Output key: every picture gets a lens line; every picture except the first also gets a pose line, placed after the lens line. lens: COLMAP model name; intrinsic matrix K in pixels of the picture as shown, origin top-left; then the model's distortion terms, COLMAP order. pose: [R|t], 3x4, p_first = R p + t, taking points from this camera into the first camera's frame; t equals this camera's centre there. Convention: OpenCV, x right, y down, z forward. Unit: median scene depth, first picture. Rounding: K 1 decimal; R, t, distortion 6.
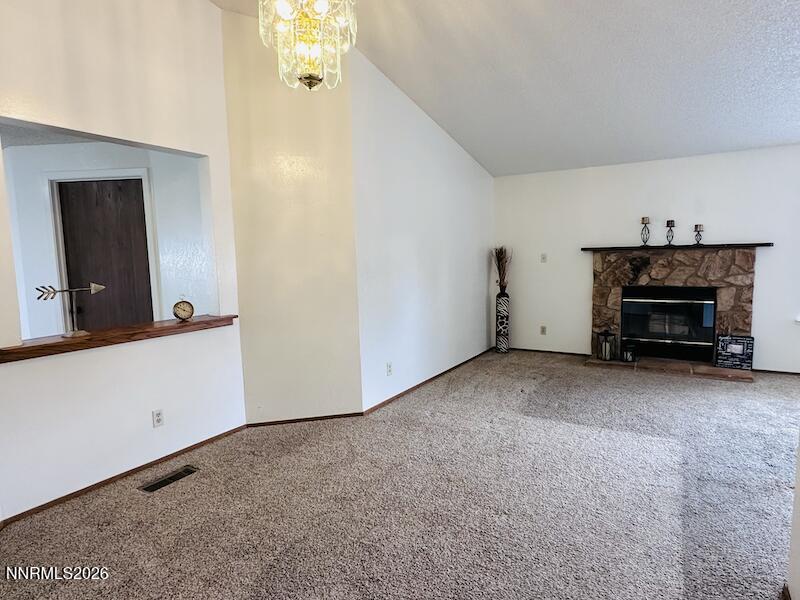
lens RADIAL K [[460.1, 0, 400.0], [0, 460.1, 300.0], [0, 0, 1]] dist [0.000919, -0.000115]
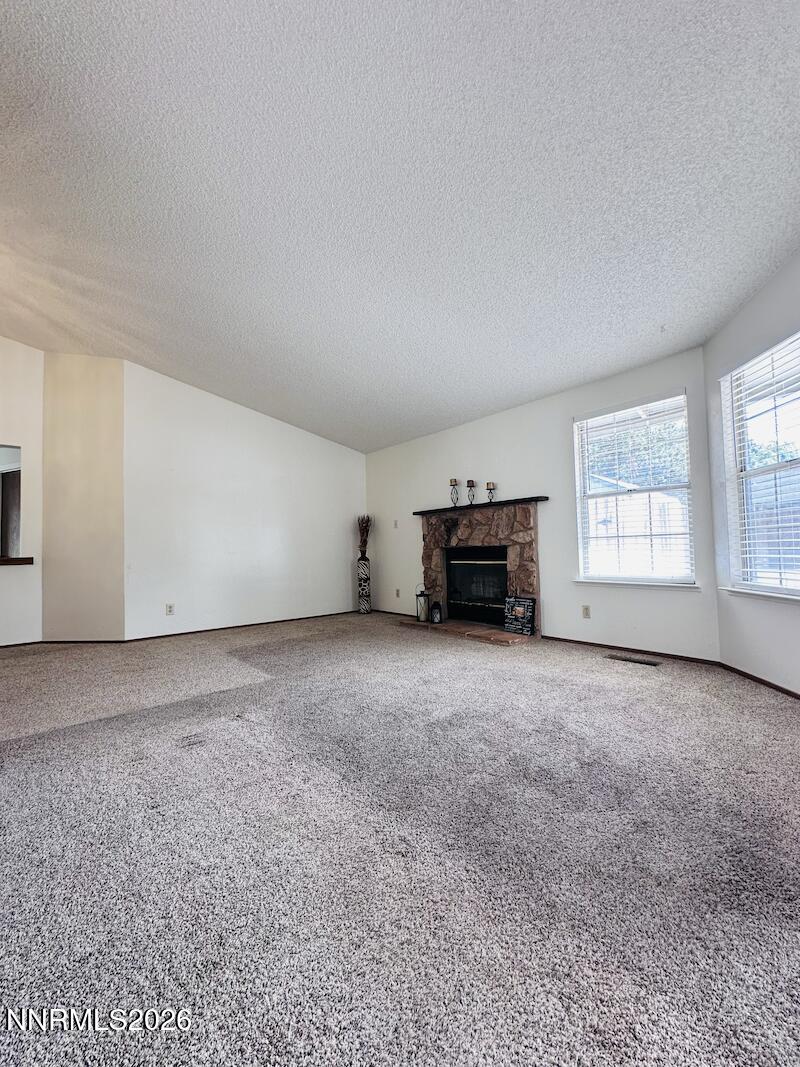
lens RADIAL K [[424.8, 0, 400.0], [0, 424.8, 533.5], [0, 0, 1]] dist [-0.001231, -0.000141]
pose [[0.945940, -0.013587, -0.324057, 0.741404], [-0.027971, 0.991983, -0.123240, 0.059352], [0.323133, 0.125642, 0.937976, 0.099434]]
